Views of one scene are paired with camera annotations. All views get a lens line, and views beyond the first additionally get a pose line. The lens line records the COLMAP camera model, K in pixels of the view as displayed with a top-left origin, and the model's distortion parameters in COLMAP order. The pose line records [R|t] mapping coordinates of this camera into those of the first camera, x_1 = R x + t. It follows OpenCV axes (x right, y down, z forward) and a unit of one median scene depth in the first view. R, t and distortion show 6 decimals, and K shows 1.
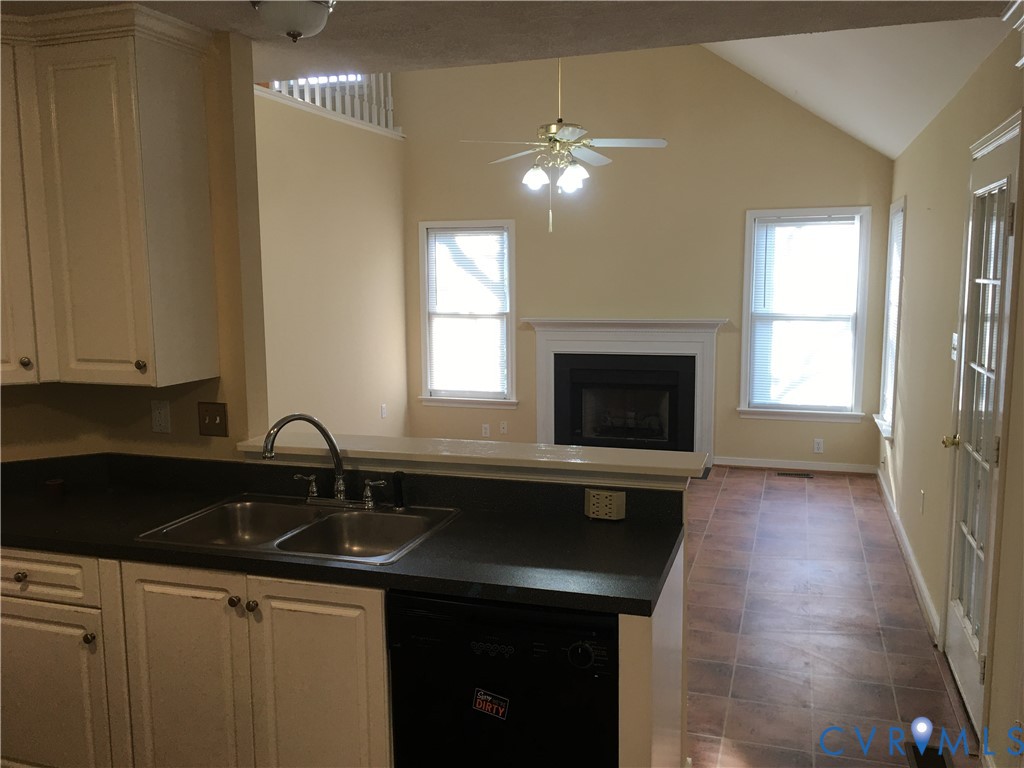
lens RADIAL K [[868.9, 0, 503.1], [0, 868.9, 391.1], [0, 0, 1]] dist [0.045869, -0.055428]
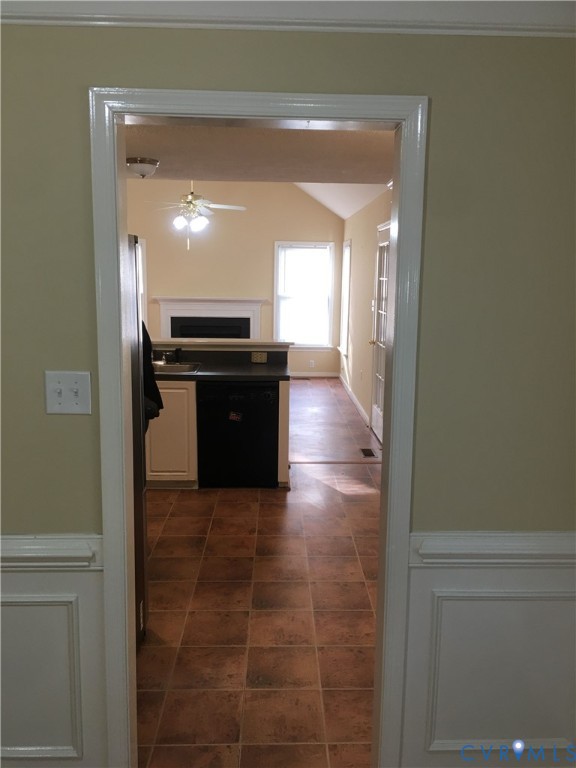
lens RADIAL K [[651.7, 0, 291.9], [0, 651.7, 383.6], [0, 0, 1]] dist [0.045869, -0.055428]
pose [[0.938014, -0.031577, 0.345157, -0.218546], [0.020493, 0.999152, 0.035714, 0.063073], [-0.345992, -0.026427, 0.937865, -0.418715]]
